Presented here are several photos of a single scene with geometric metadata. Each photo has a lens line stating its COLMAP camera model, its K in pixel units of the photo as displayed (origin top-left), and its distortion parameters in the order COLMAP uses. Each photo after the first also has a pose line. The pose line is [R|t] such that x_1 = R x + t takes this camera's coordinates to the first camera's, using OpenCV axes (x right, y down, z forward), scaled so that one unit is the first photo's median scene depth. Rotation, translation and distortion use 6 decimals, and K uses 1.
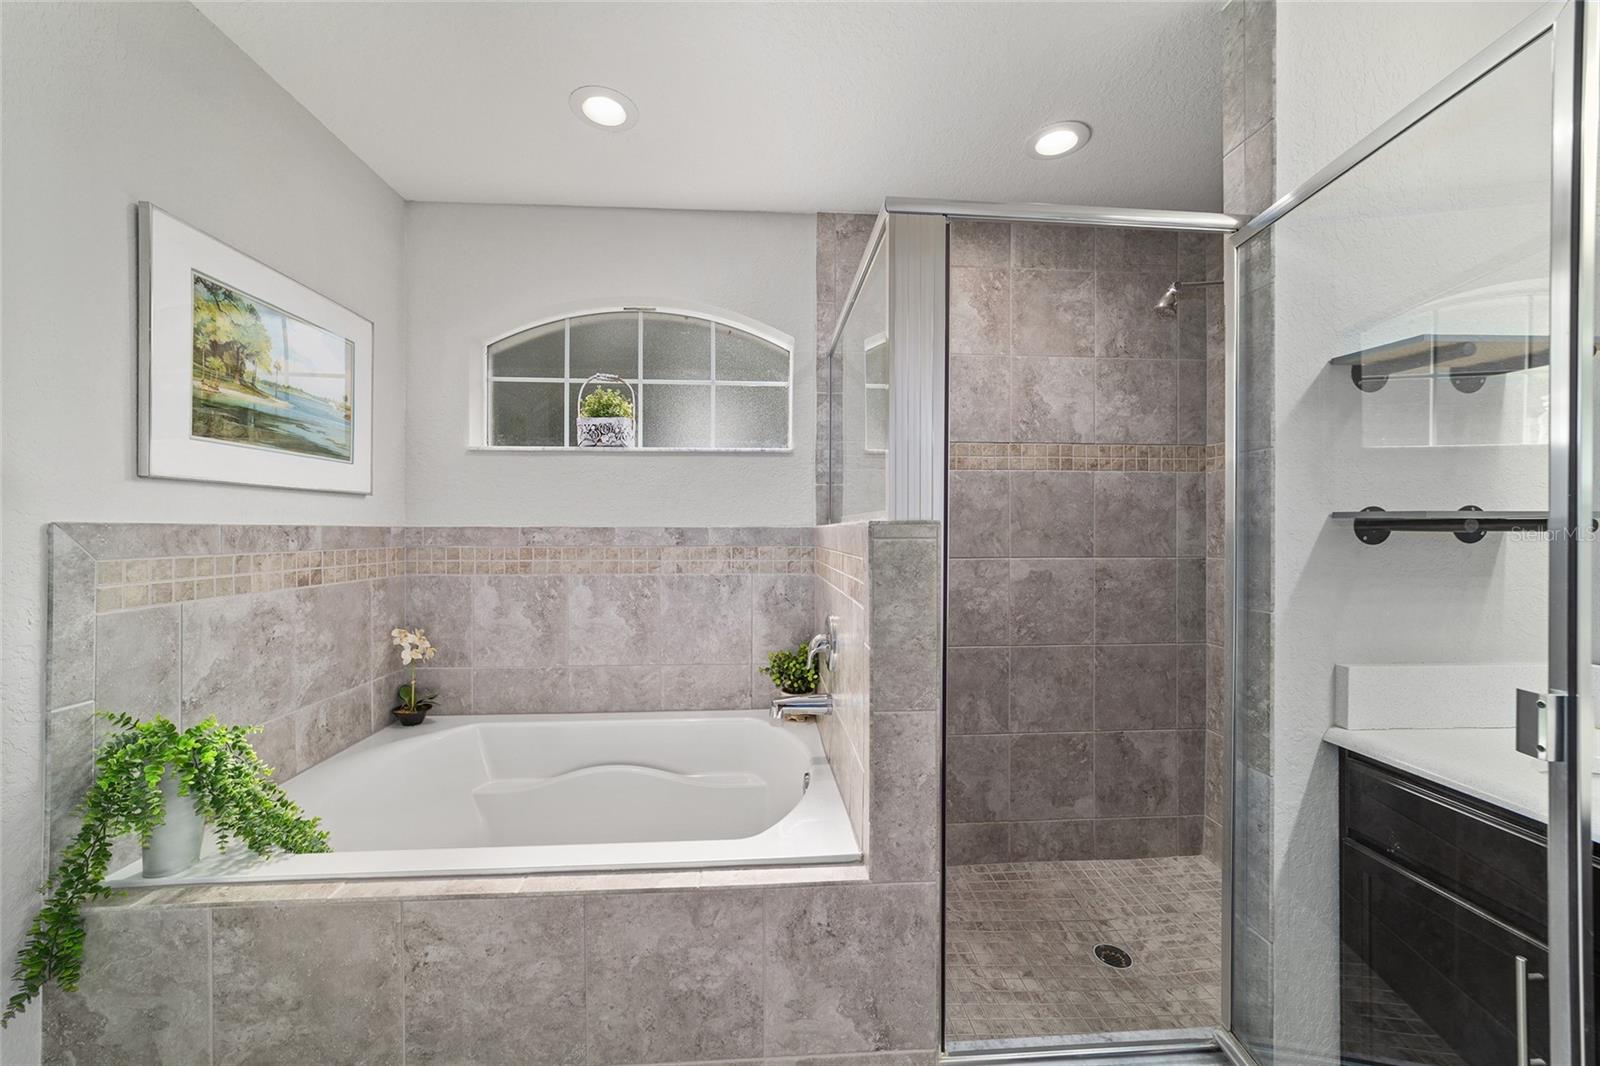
lens RADIAL K [[615.0, 0, 799.3], [0, 615.0, 528.7], [0, 0, 1]] dist [-0.018889, 0.008822]
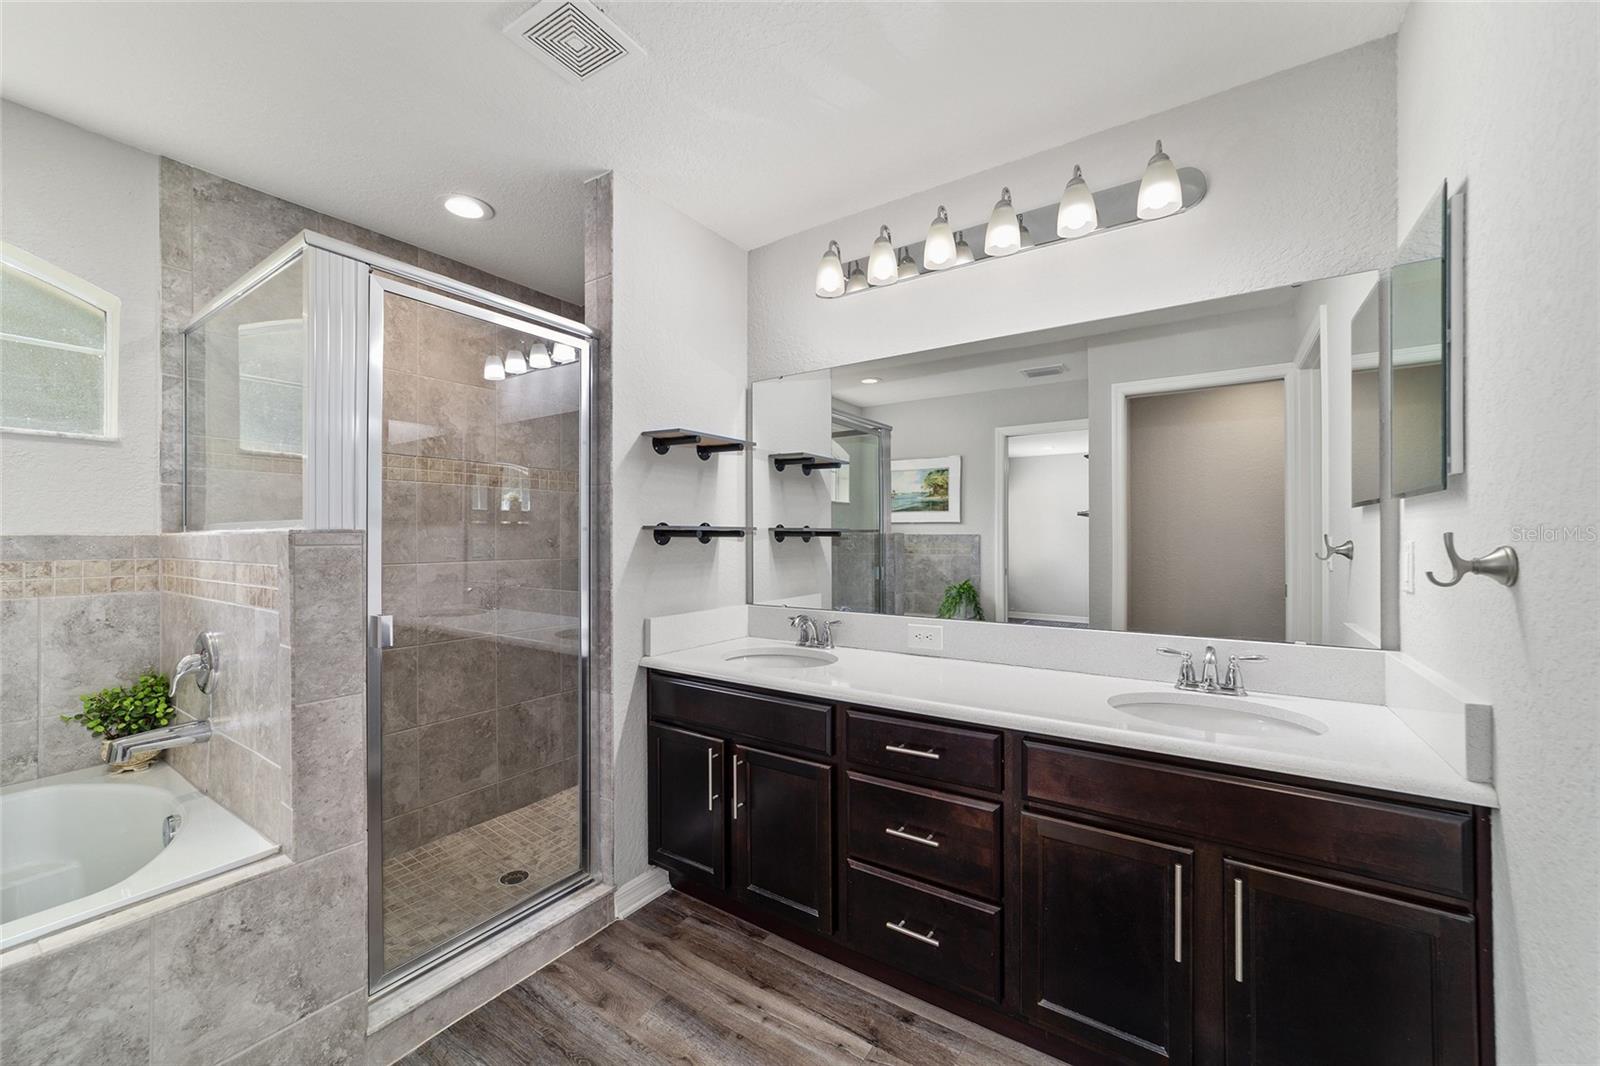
lens RADIAL K [[615.0, 0, 797.1], [0, 615.0, 537.3], [0, 0, 1]] dist [-0.018889, 0.008822]
pose [[0.613974, -0.004308, 0.789315, -0.099466], [0.002240, 0.999991, 0.003716, -0.000753], [-0.789323, -0.000513, 0.613977, -0.195868]]
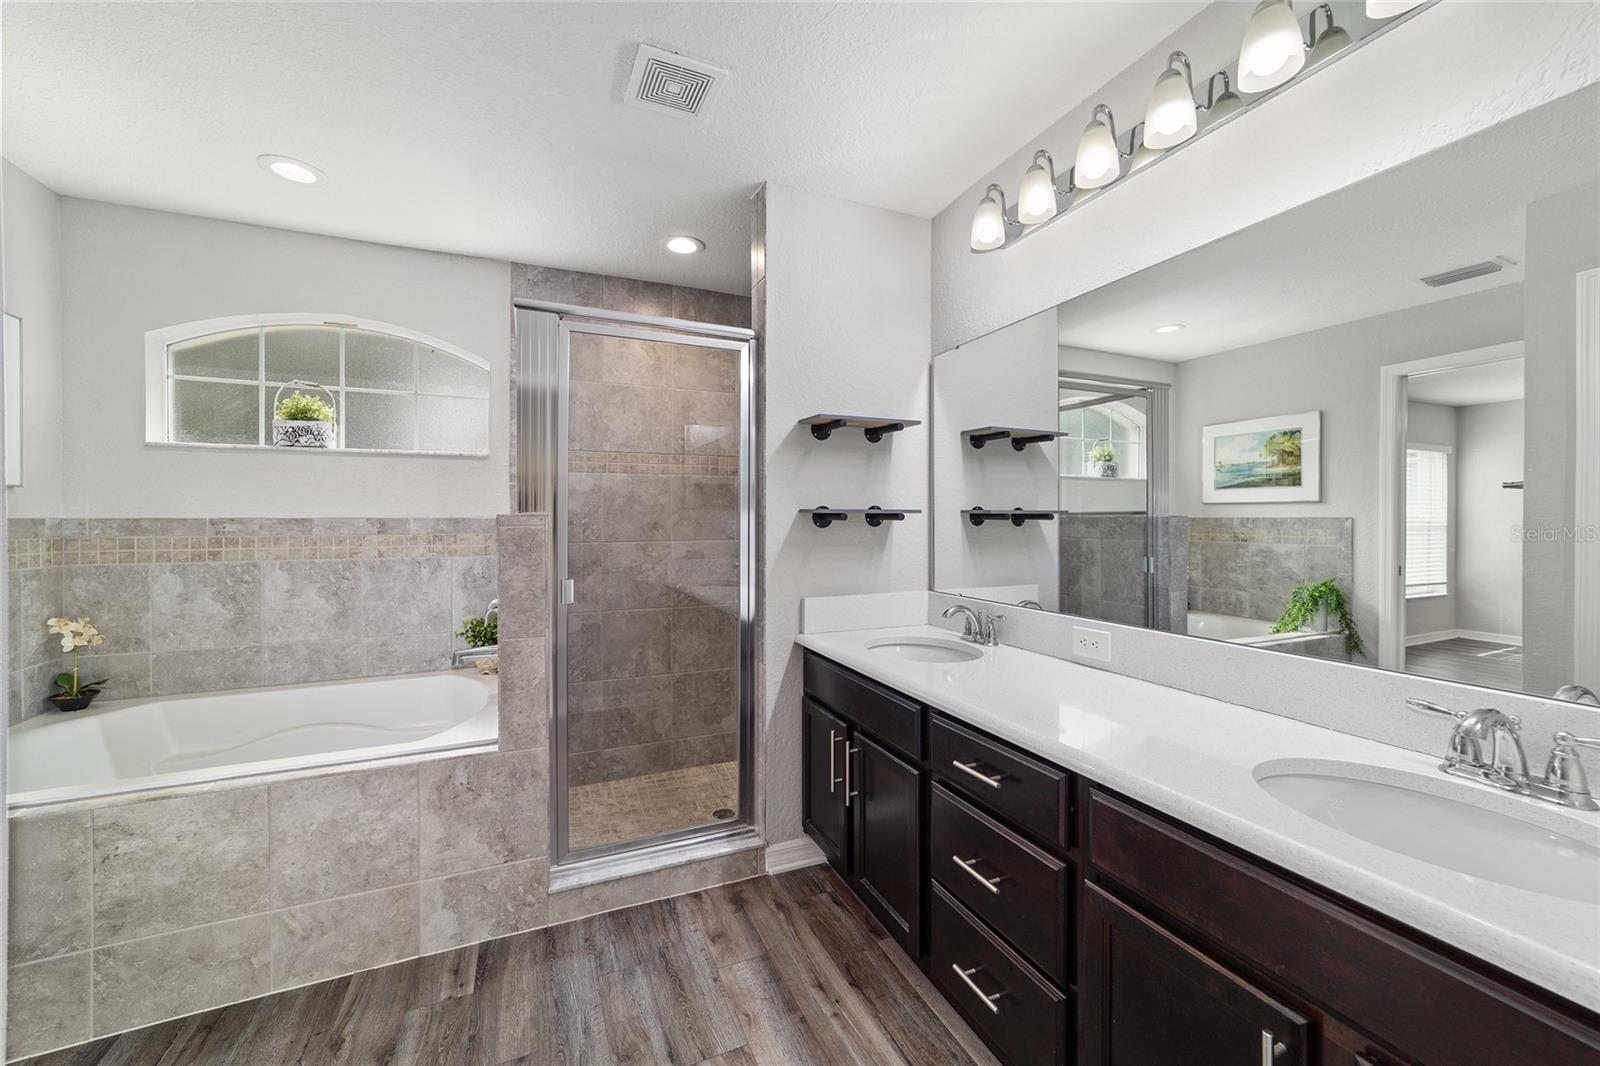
lens RADIAL K [[615.0, 0, 798.6], [0, 615.0, 521.2], [0, 0, 1]] dist [-0.018889, 0.008822]
pose [[0.941614, -0.003028, 0.336680, 0.165689], [0.001639, 0.999989, 0.004410, -0.000859], [-0.336690, -0.003601, 0.941609, -0.366947]]
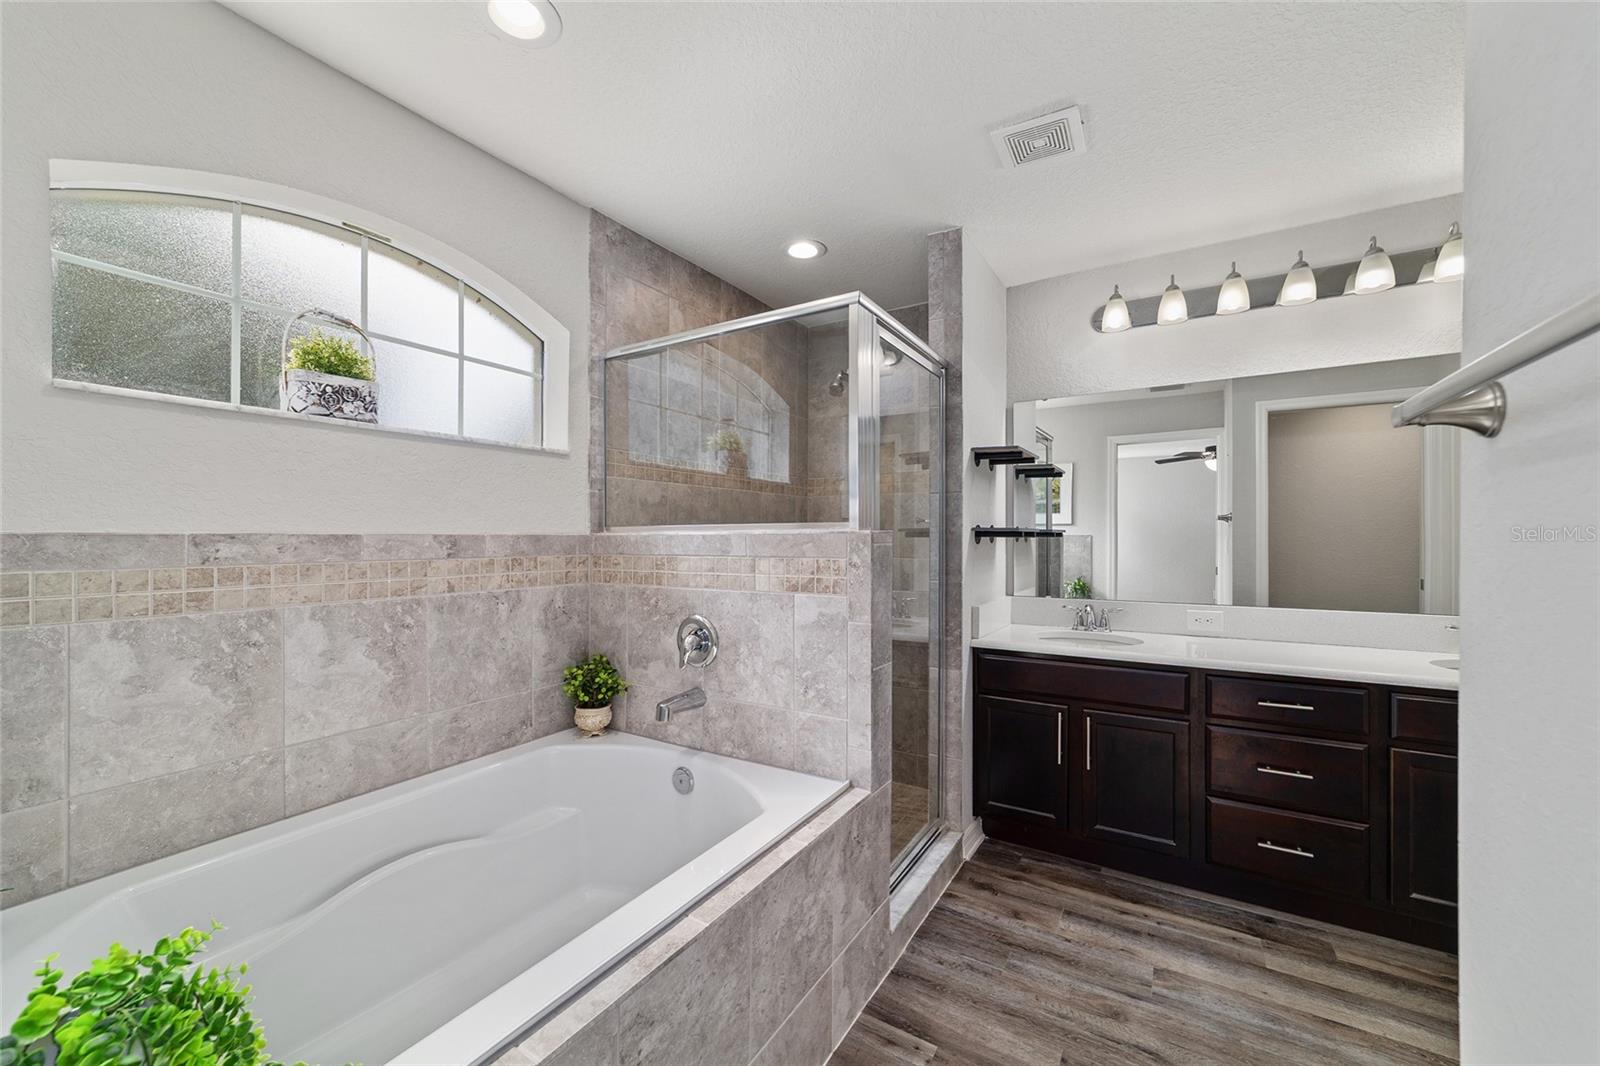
lens RADIAL K [[615.0, 0, 798.6], [0, 615.0, 540.6], [0, 0, 1]] dist [-0.018889, 0.008822]
pose [[0.586193, -0.006009, 0.810149, -0.586397], [0.000597, 0.999975, 0.006984, 0.000037], [-0.810171, -0.003610, 0.586183, 0.176749]]
